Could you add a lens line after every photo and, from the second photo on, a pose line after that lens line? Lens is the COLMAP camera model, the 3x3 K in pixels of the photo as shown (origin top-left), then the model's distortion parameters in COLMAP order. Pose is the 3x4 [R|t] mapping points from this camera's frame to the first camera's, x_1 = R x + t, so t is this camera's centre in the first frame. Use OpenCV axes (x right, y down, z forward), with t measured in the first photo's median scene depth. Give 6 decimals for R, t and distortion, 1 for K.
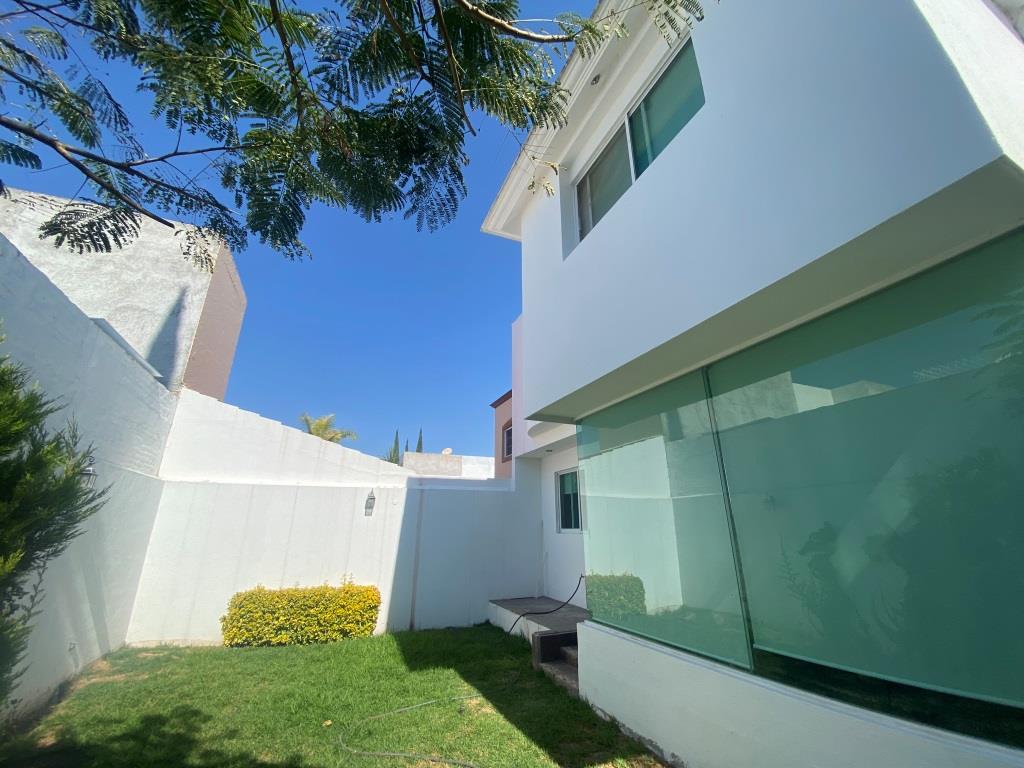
lens RADIAL K [[421.1, 0, 512.0], [0, 421.1, 384.0], [0, 0, 1]] dist [0.020399, -0.019018]
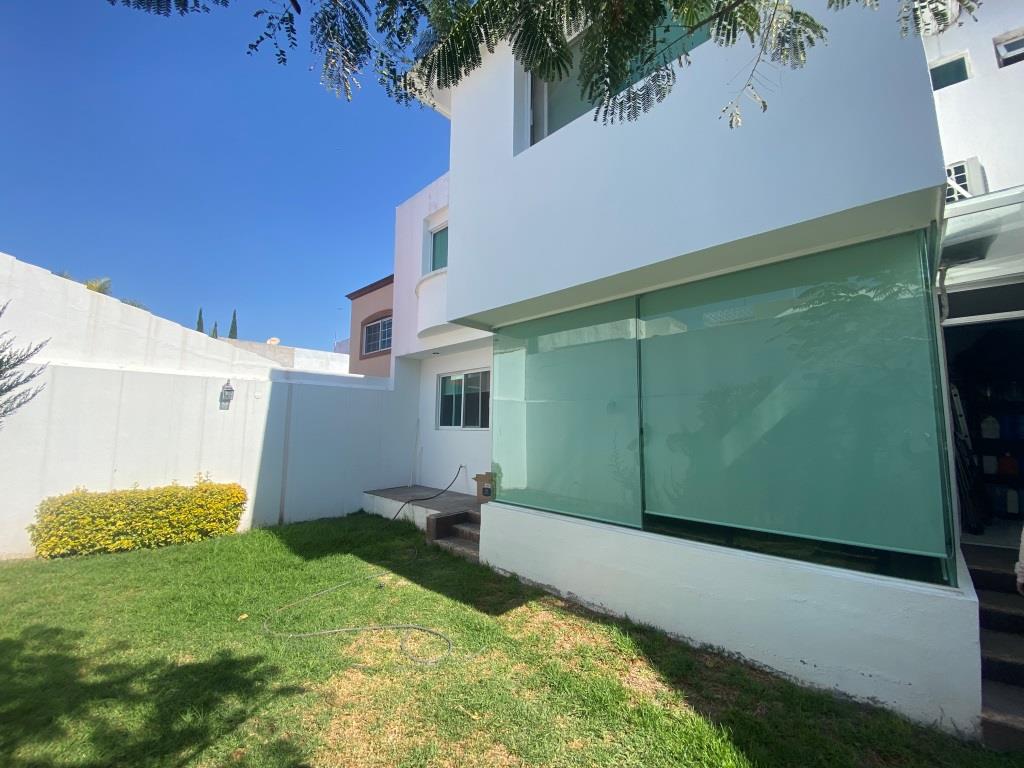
lens RADIAL K [[414.9, 0, 508.9], [0, 414.9, 384.0], [0, 0, 1]] dist [0.024576, -0.020797]
pose [[0.918386, 0.051807, 0.392280, -0.205195], [-0.140397, 0.969552, 0.200644, 0.008805], [-0.369941, -0.239344, 0.897696, 0.036240]]
